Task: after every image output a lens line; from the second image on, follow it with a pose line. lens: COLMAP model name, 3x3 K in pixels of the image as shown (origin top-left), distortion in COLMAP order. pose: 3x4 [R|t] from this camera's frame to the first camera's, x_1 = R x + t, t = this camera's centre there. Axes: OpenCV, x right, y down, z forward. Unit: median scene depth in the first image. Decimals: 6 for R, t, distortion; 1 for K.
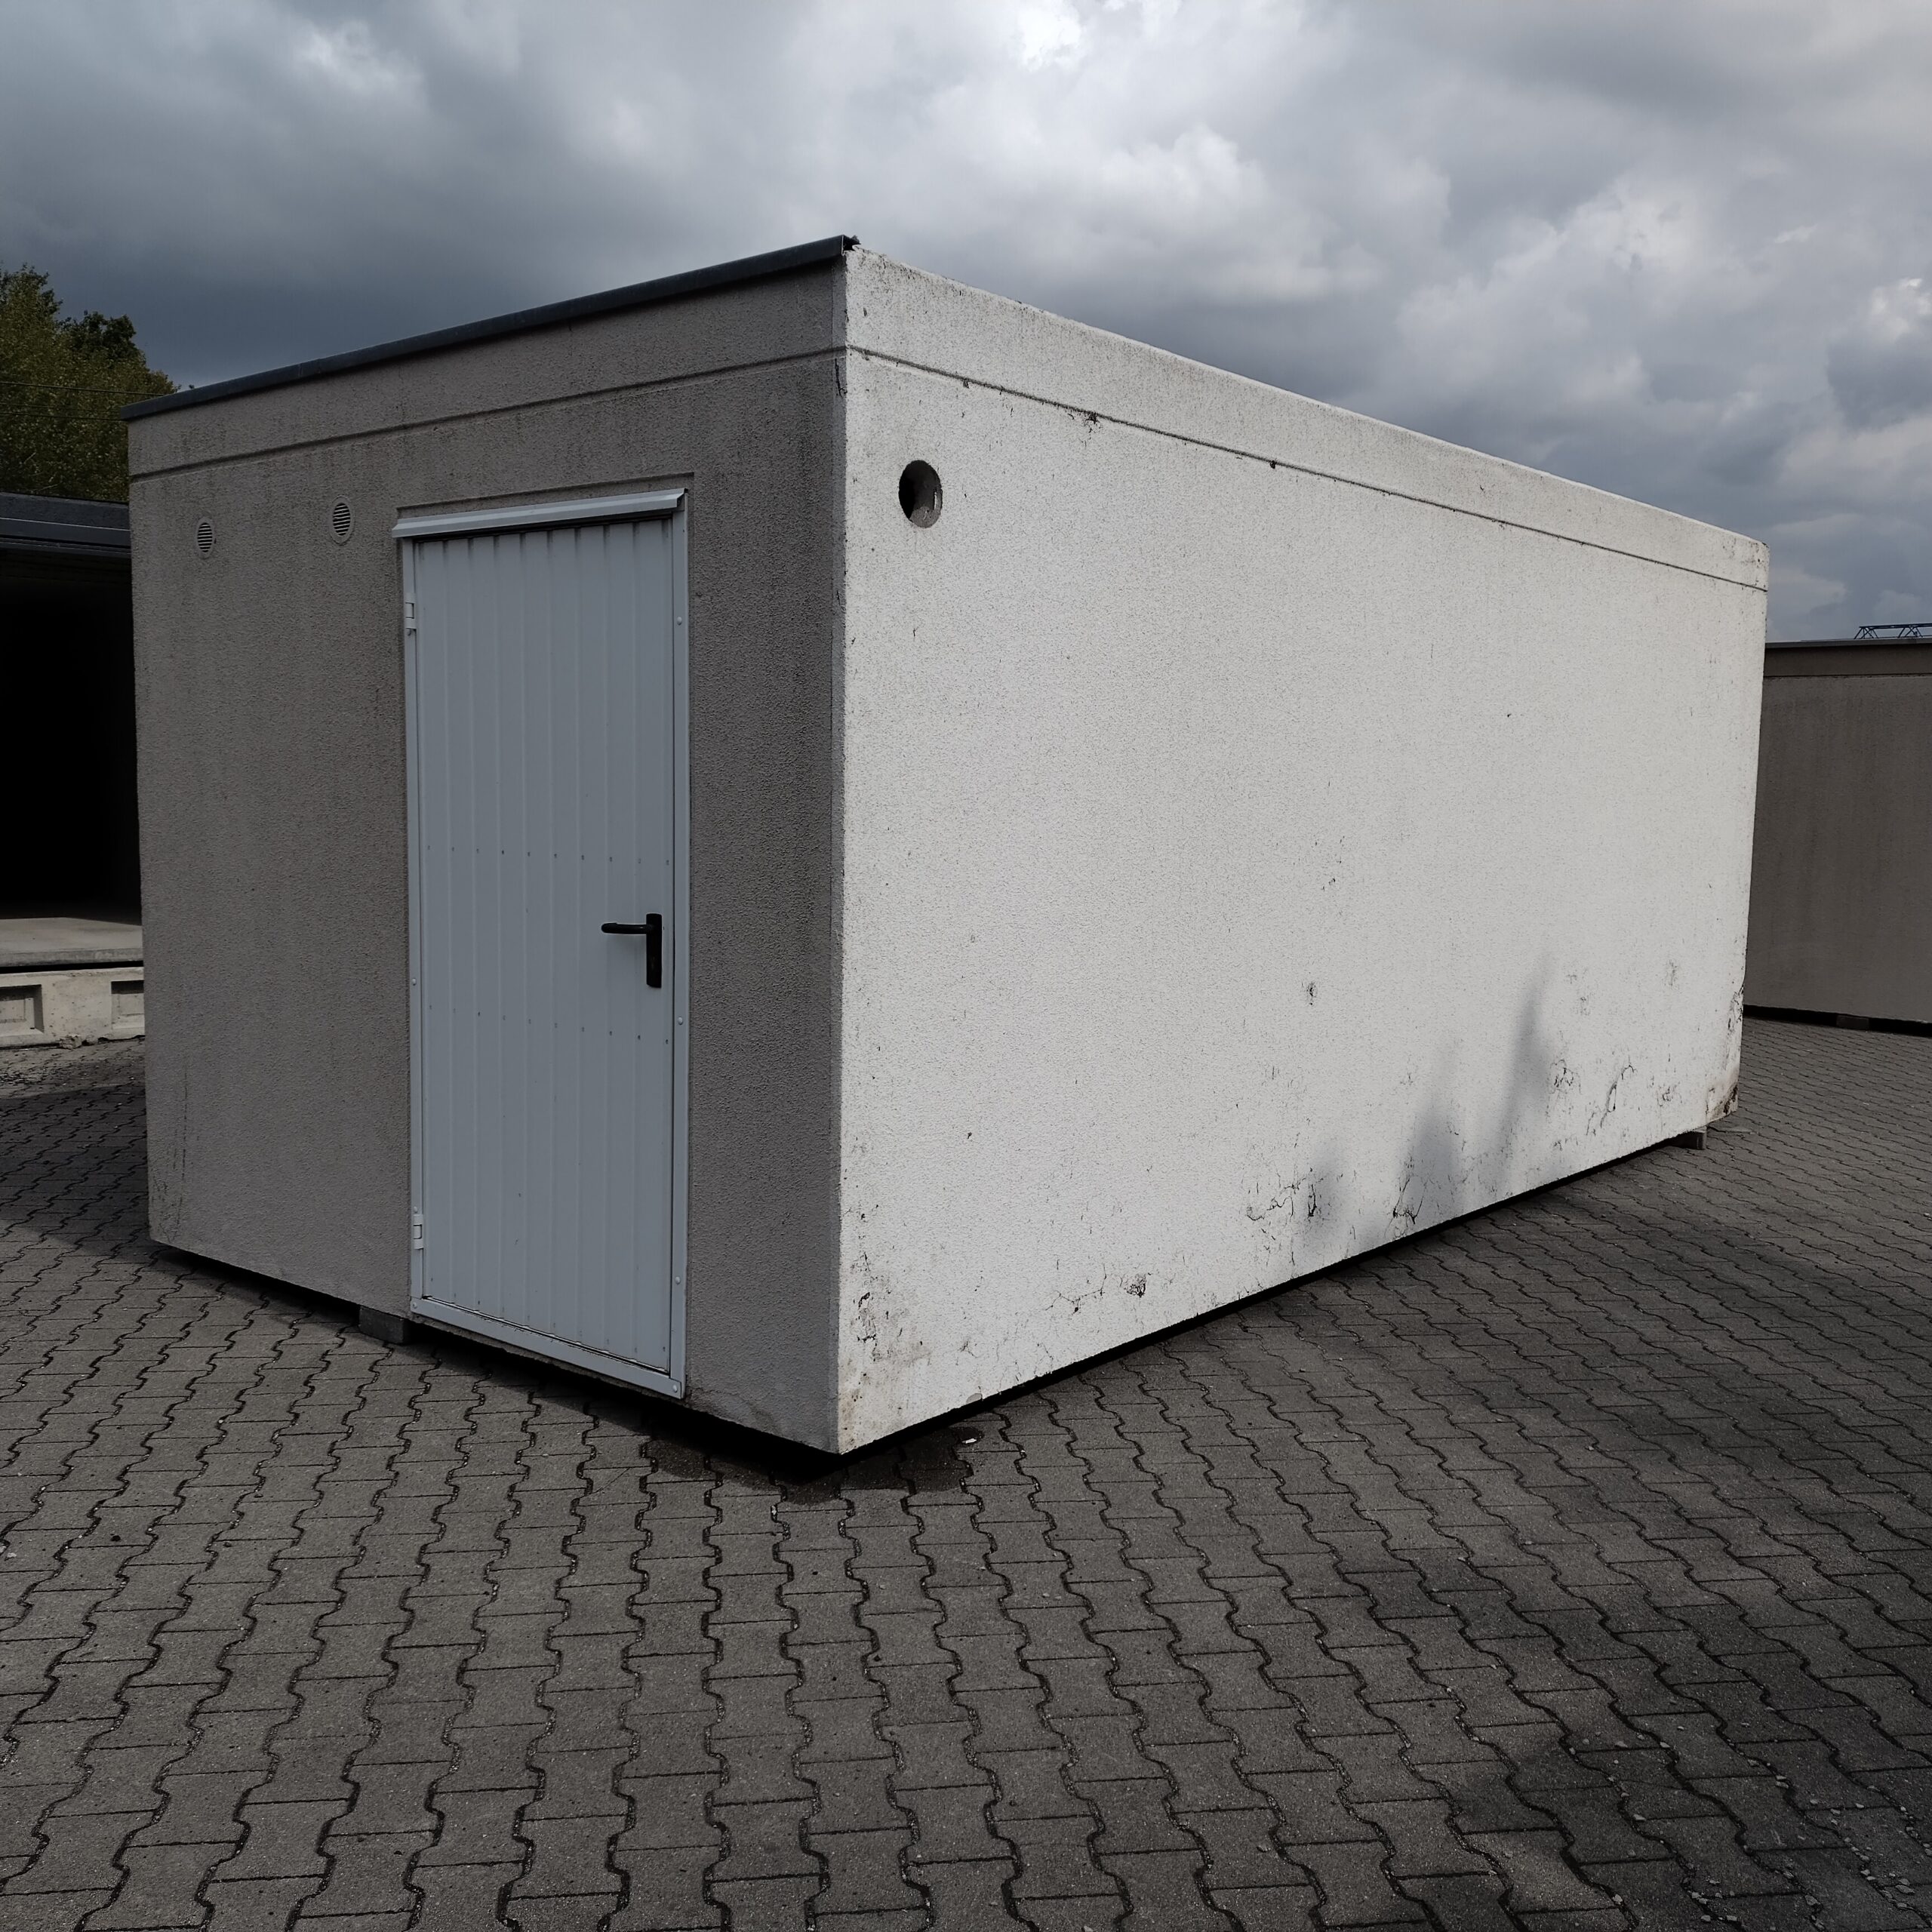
lens RADIAL K [[1904.8, 0, 966.0], [0, 1904.8, 966.0], [0, 0, 1]] dist [0.074634, -0.112516]
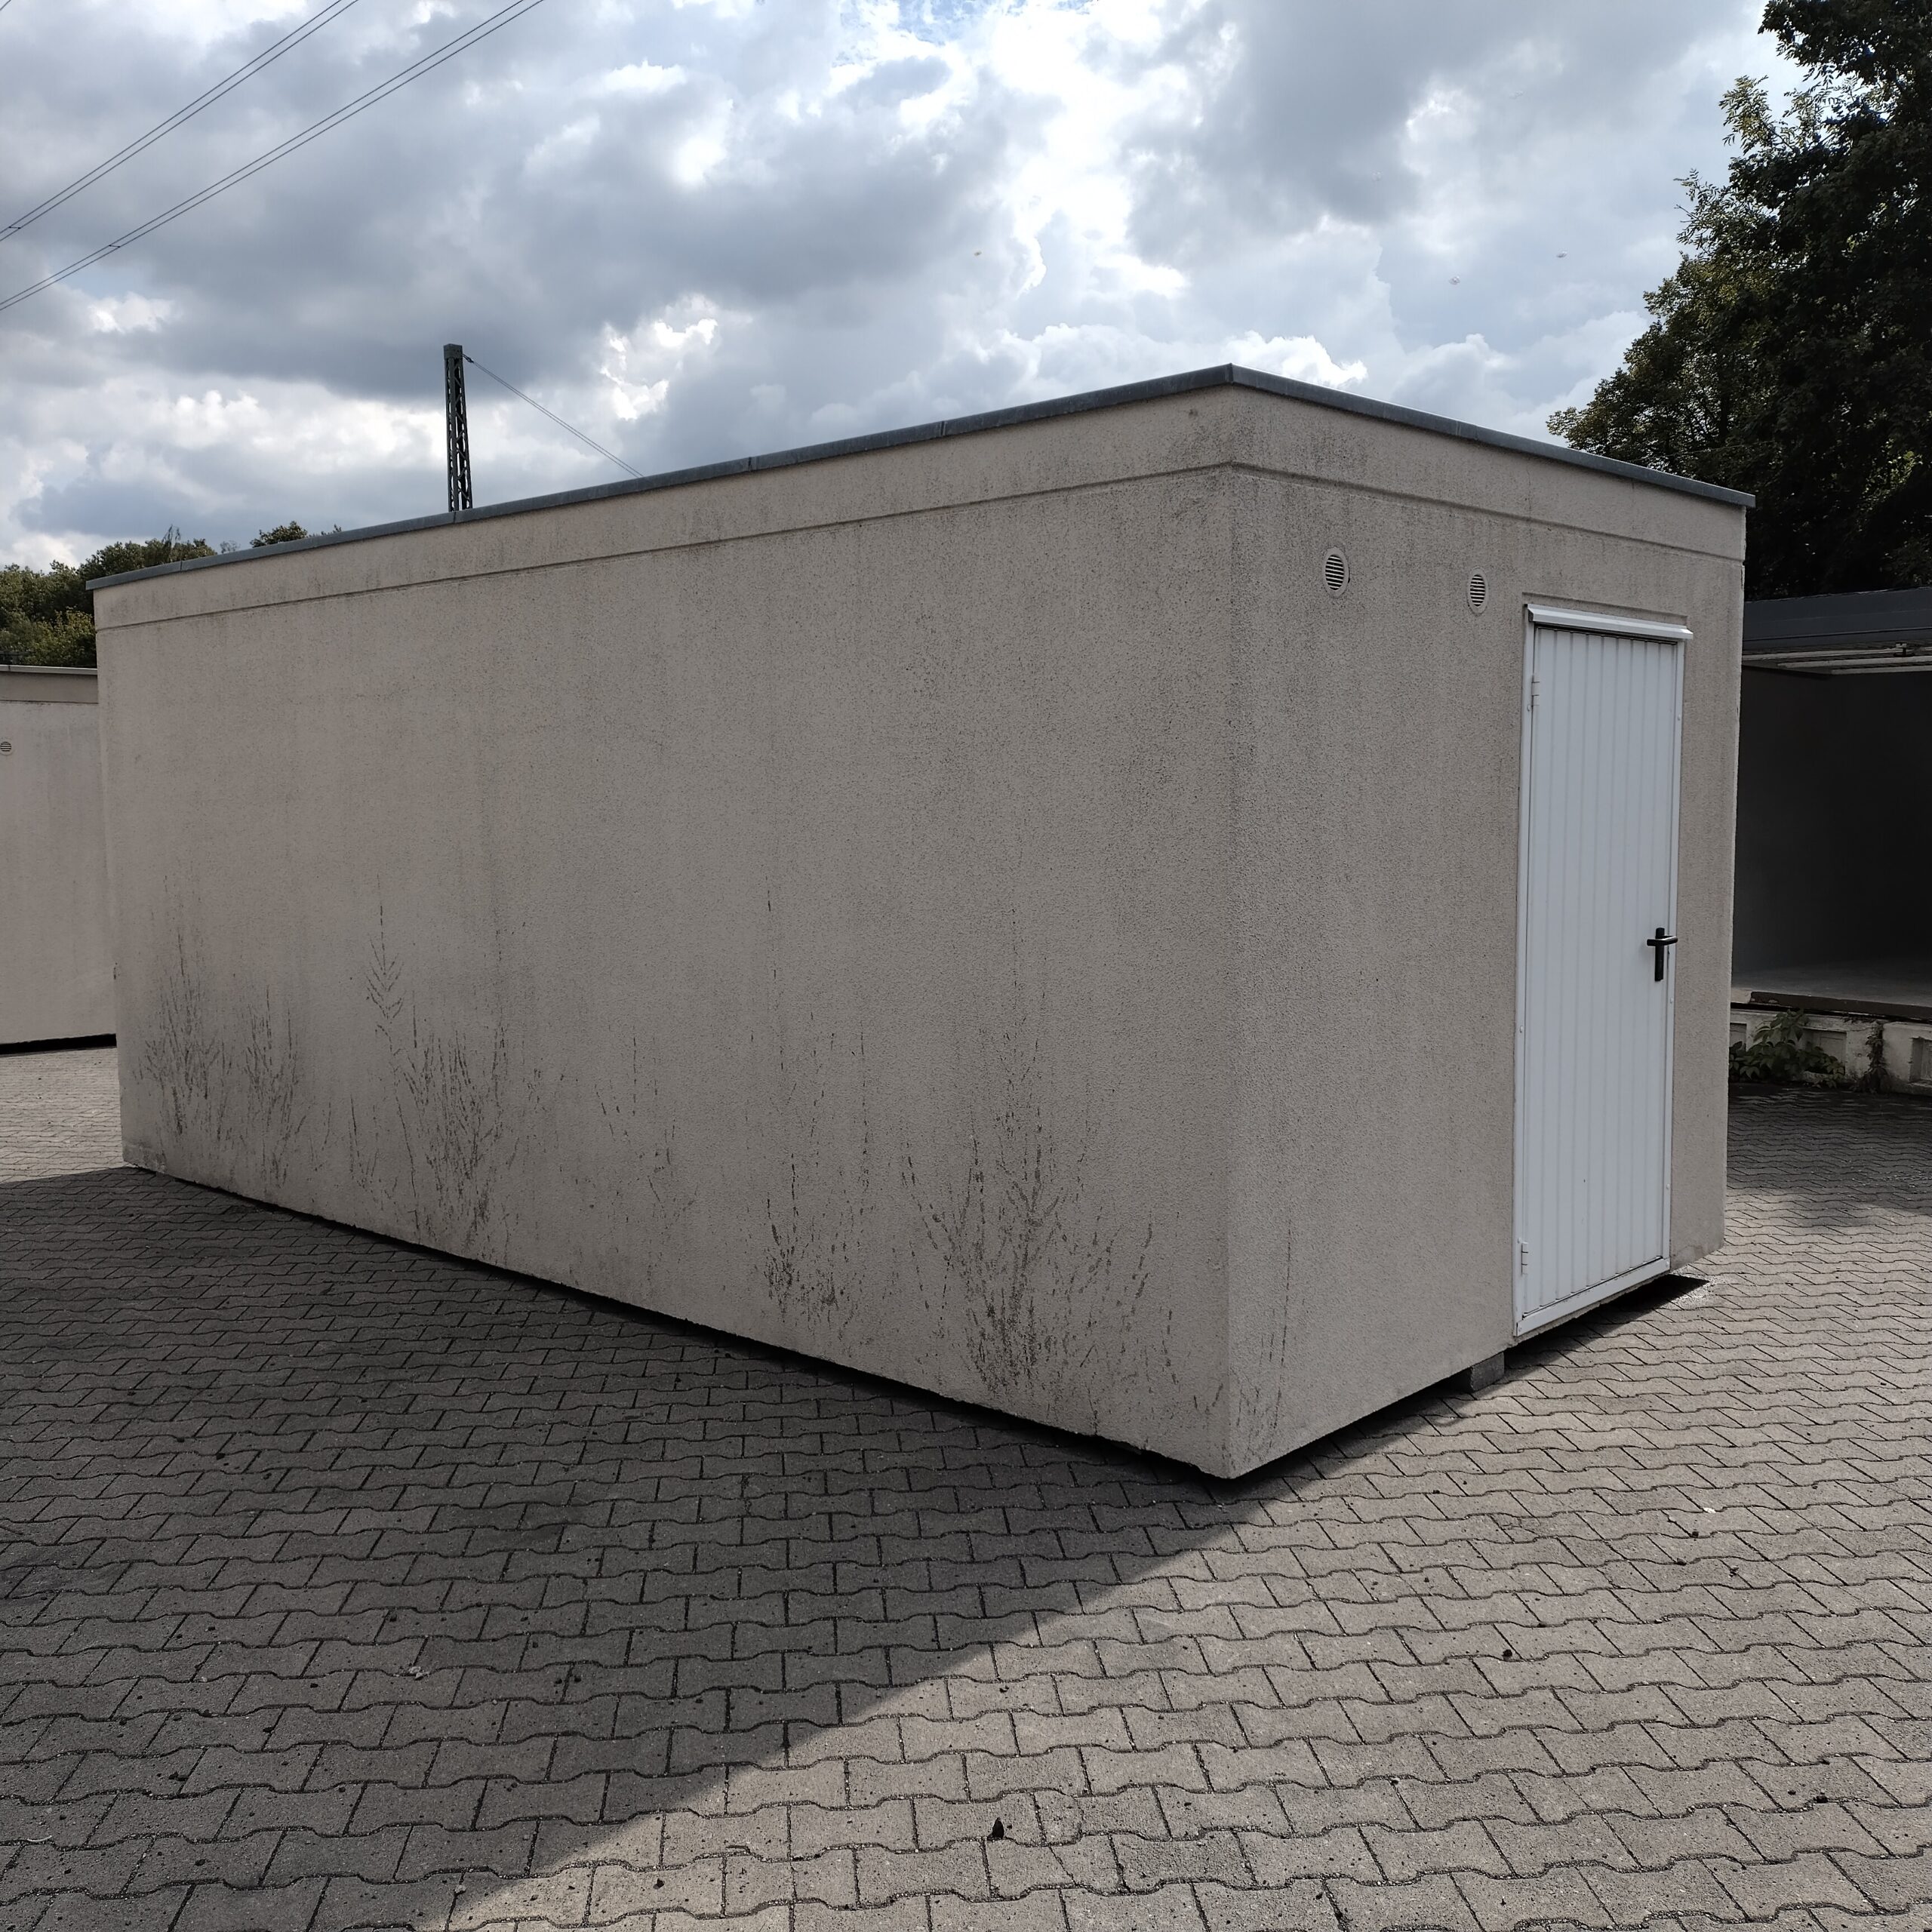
lens RADIAL K [[1904.8, 0, 966.0], [0, 1904.8, 966.0], [0, 0, 1]] dist [0.074634, -0.112516]
pose [[0.054009, -0.109380, 0.992532, -1.354576], [0.107302, 0.988863, 0.103136, -0.169933], [-0.992758, 0.100931, 0.065145, 1.218413]]
